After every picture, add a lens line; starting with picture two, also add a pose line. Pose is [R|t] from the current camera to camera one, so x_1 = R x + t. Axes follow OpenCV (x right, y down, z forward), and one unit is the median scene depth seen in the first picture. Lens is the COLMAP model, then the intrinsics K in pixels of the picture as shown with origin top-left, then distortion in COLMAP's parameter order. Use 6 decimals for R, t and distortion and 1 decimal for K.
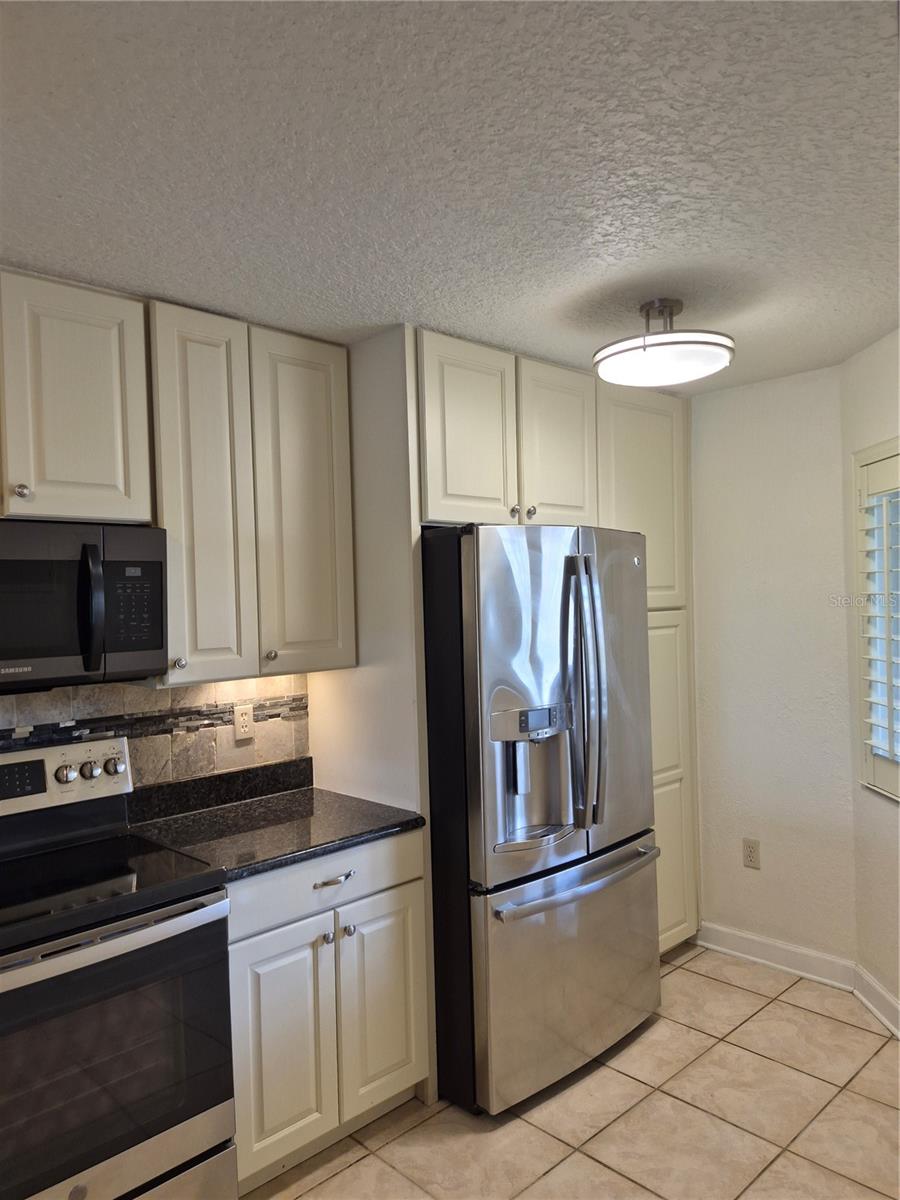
lens RADIAL K [[829.7, 0, 450.0], [0, 829.7, 600.0], [0, 0, 1]] dist [0.071513, -0.088066]
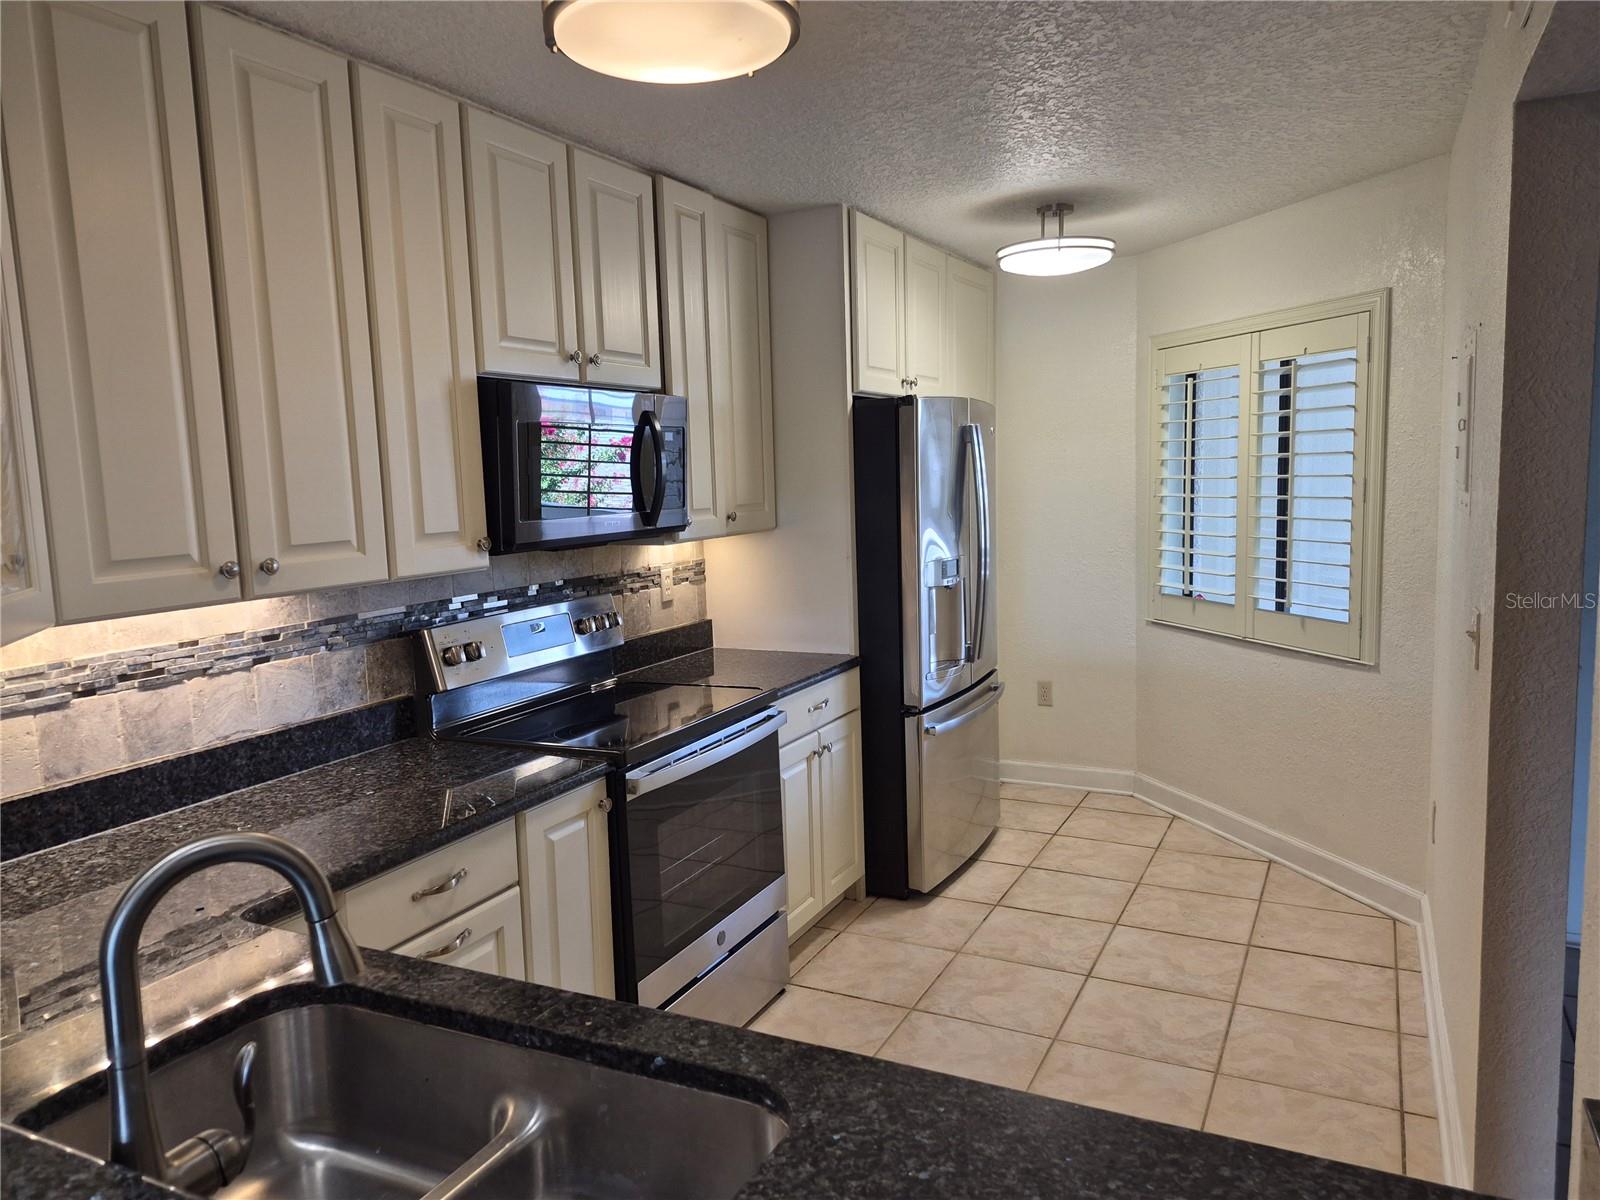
lens RADIAL K [[1106.3, 0, 800.0], [0, 1106.3, 600.0], [0, 0, 1]] dist [0.071513, -0.088066]
pose [[0.941918, -0.042882, 0.333093, -0.582846], [0.009928, 0.994937, 0.100014, 0.031057], [-0.335695, -0.090898, 0.937575, -0.365130]]
